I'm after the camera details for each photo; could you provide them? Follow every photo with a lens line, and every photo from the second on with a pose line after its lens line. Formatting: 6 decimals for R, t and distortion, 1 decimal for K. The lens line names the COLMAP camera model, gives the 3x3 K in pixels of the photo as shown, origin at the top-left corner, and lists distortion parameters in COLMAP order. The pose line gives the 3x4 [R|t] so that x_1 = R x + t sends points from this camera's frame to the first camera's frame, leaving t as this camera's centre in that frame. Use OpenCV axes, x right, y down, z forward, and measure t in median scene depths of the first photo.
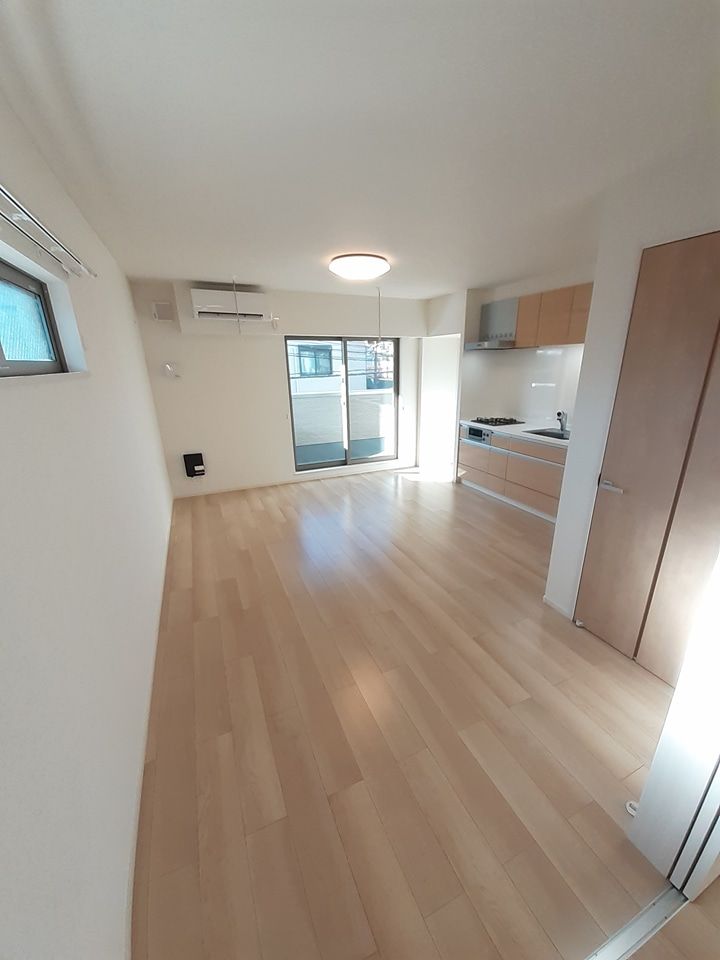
lens RADIAL K [[380.5, 0, 378.0], [0, 380.5, 496.1], [0, 0, 1]] dist [0.001169, -0.000058]
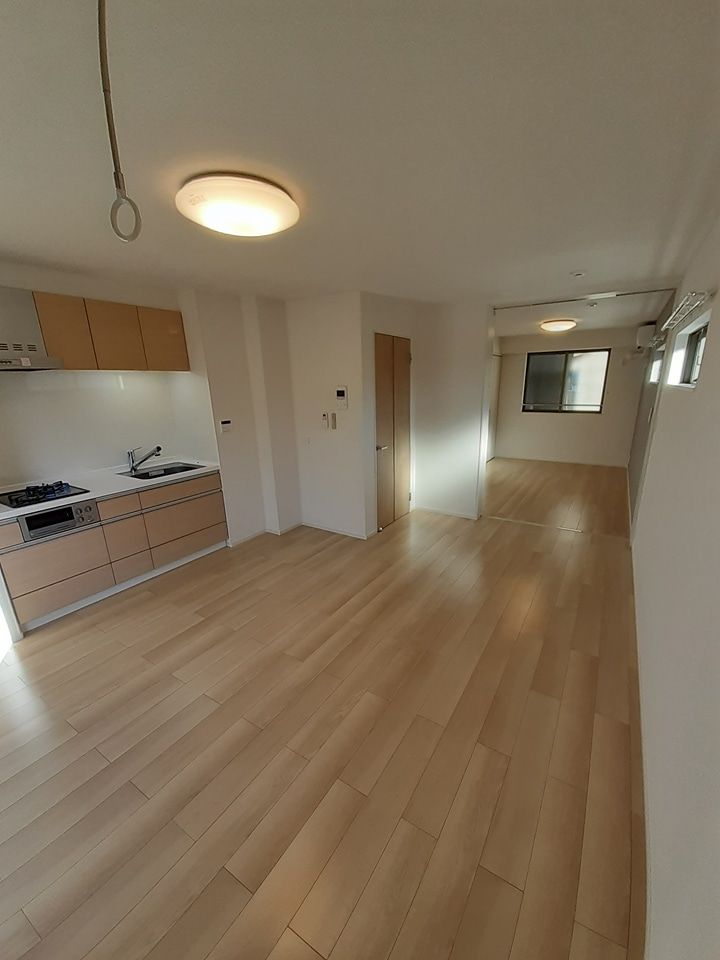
lens RADIAL K [[380.5, 0, 378.0], [0, 380.5, 496.1], [0, 0, 1]] dist [0.001169, -0.000058]
pose [[-0.551675, -0.224978, 0.803144, -0.467868], [0.290276, 0.850945, 0.437758, -0.317063], [-0.781917, 0.474633, -0.404139, 0.885958]]
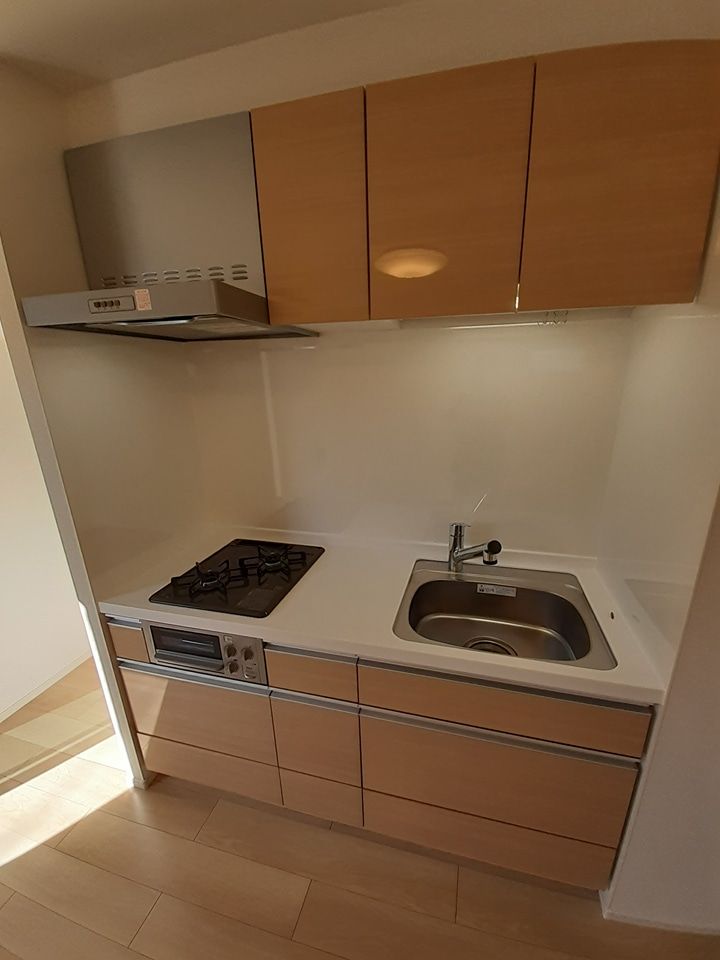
lens RADIAL K [[380.5, 0, 378.0], [0, 380.5, 496.1], [0, 0, 1]] dist [0.001169, -0.000058]
pose [[0.627408, -0.235693, 0.742164, 0.177507], [0.257858, 0.962205, 0.087585, -0.270449], [-0.734757, 0.136422, 0.664470, 0.755126]]
